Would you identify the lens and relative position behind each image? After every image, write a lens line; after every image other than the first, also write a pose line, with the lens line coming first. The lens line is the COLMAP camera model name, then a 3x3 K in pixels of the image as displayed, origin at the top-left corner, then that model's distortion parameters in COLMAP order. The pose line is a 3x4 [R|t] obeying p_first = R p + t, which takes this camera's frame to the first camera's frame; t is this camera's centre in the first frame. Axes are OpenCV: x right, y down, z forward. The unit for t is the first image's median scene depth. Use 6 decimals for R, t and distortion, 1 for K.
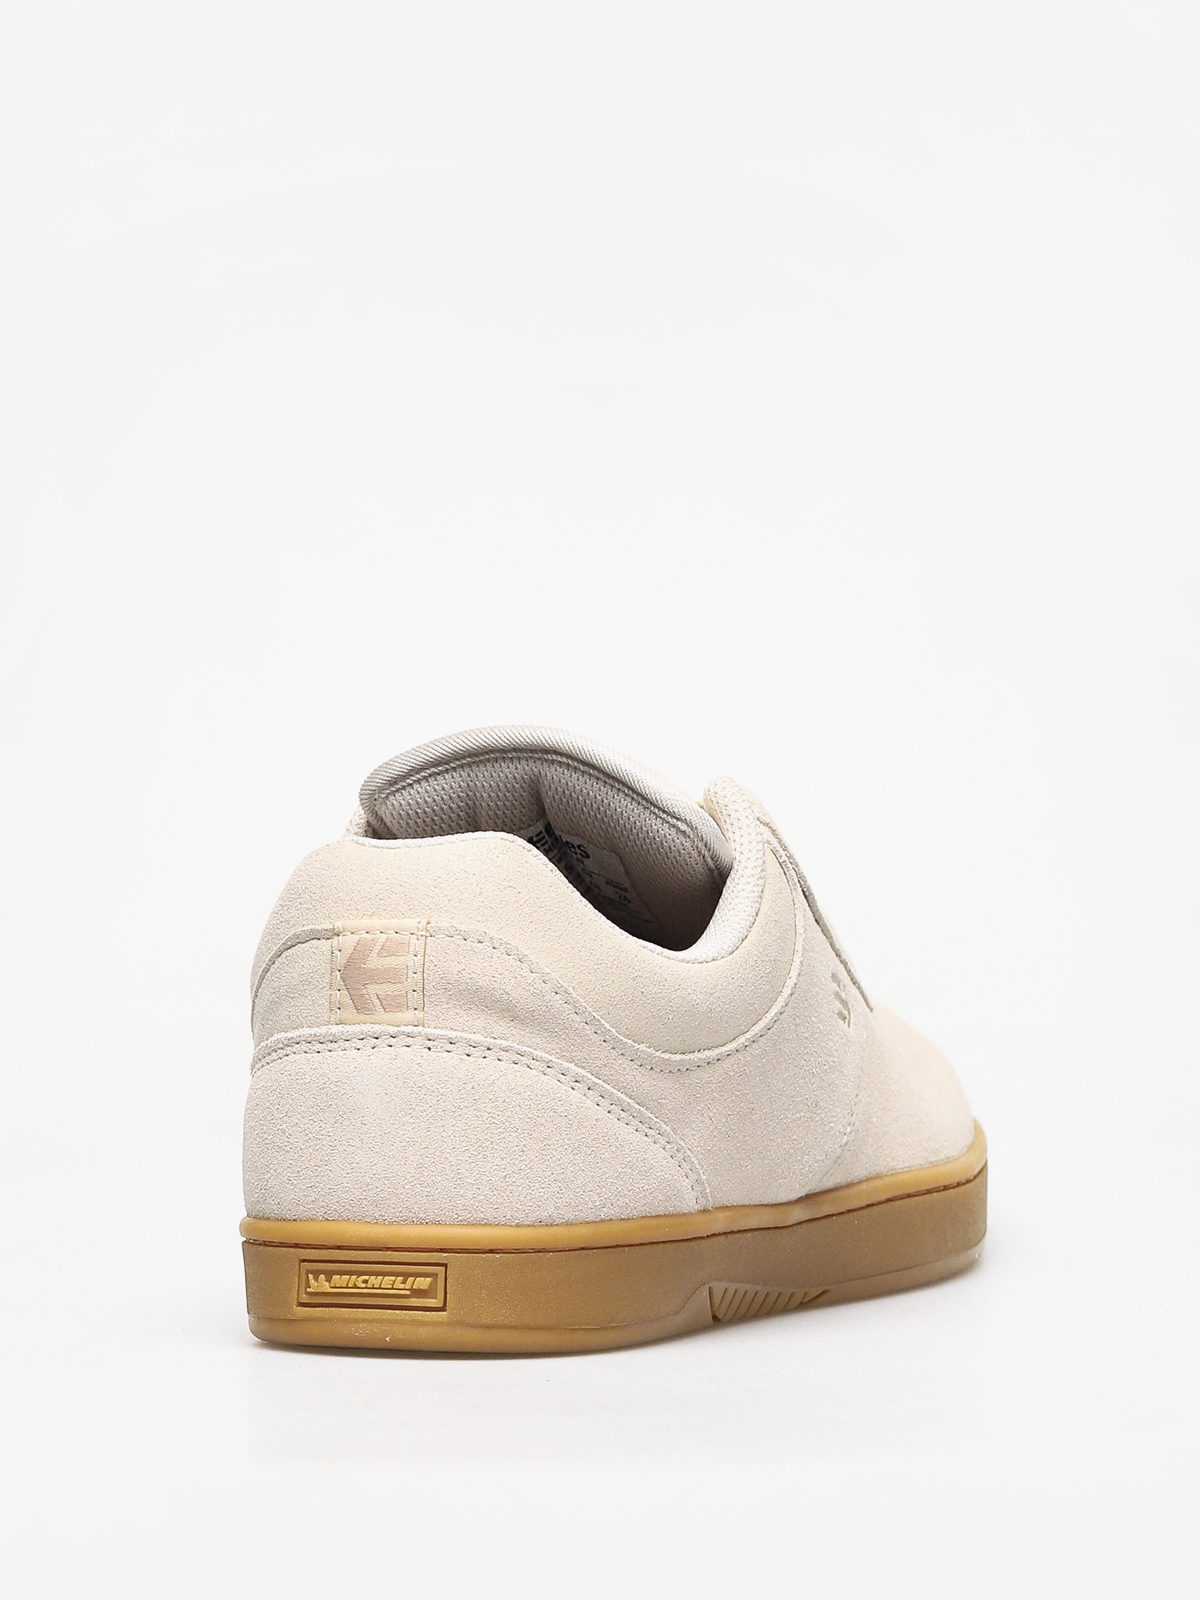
lens RADIAL K [[8025.8, 0, 600.5], [0, 8025.8, 800.4], [0, 0, 1]] dist [0.128263, 0.000000]
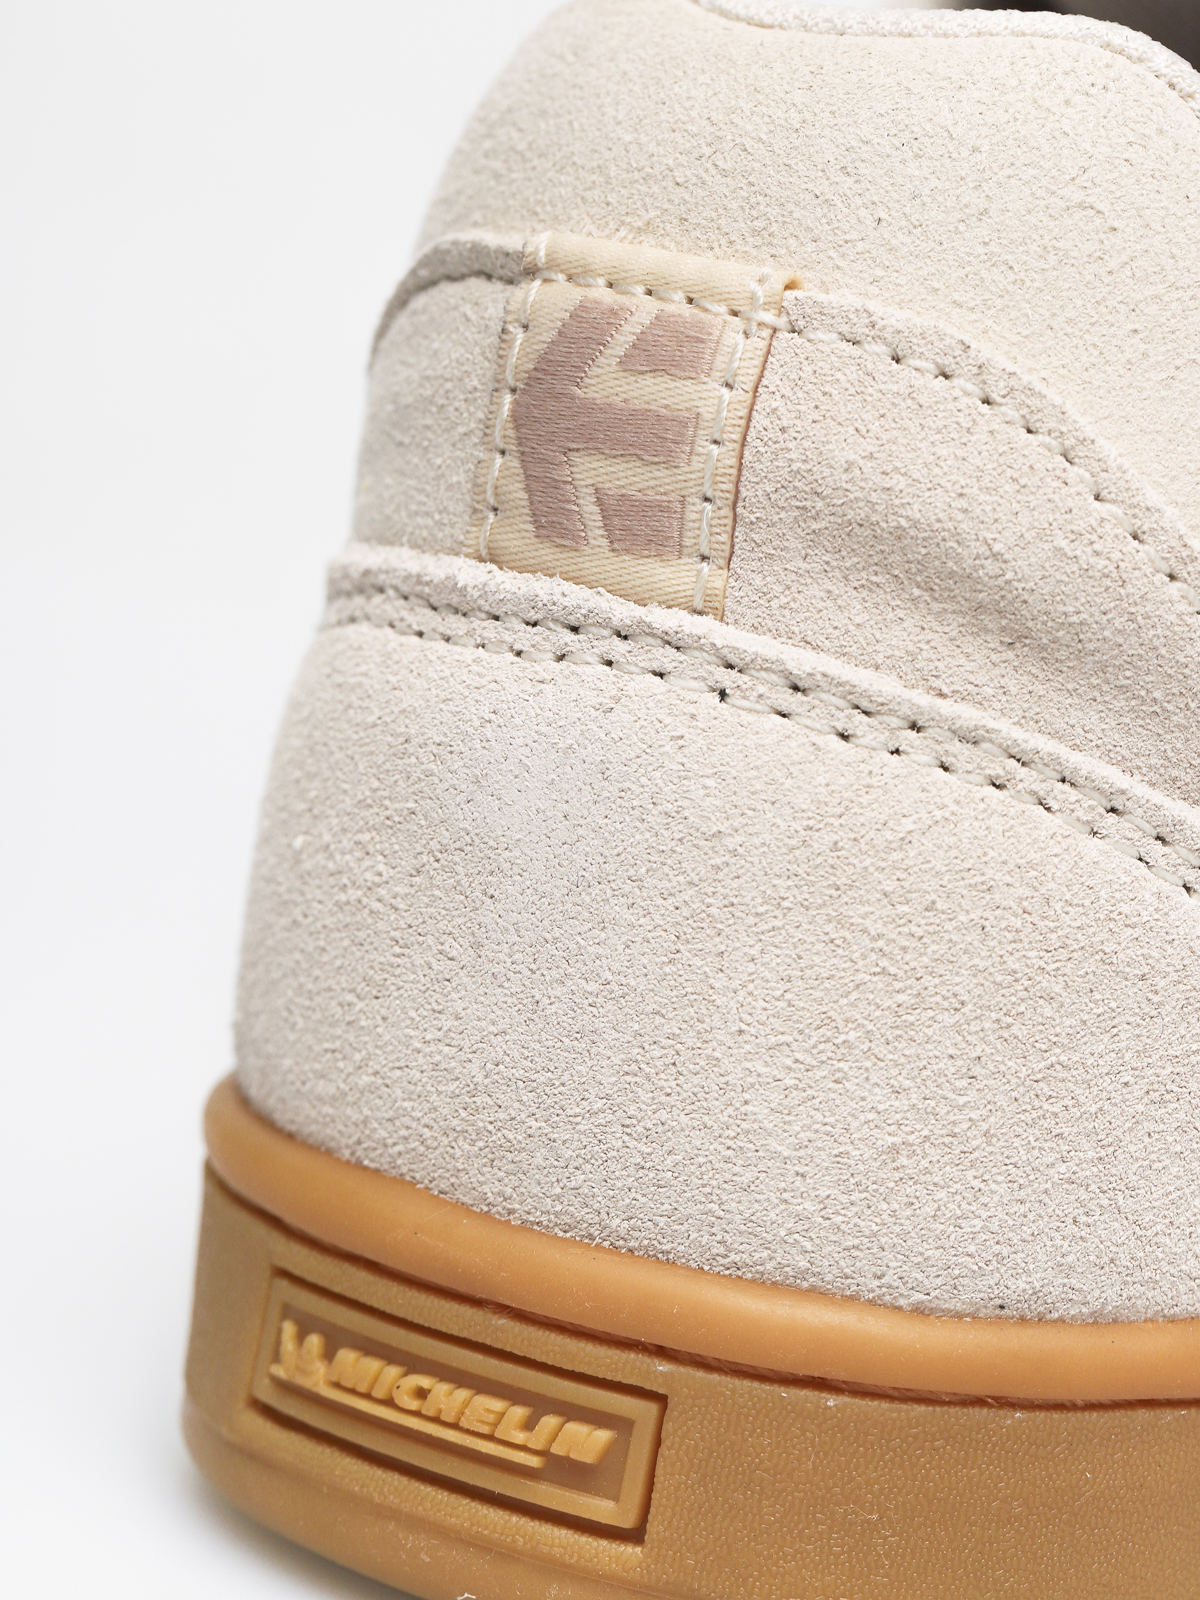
lens RADIAL K [[8025.8, 0, 598.8], [0, 8025.8, 796.2], [0, 0, 1]] dist [0.128263, 0.000000]
pose [[0.967093, 0.165797, -0.192983, 0.033655], [-0.143692, 0.981888, 0.123485, -0.002321], [0.209962, -0.091691, 0.973401, 0.700037]]
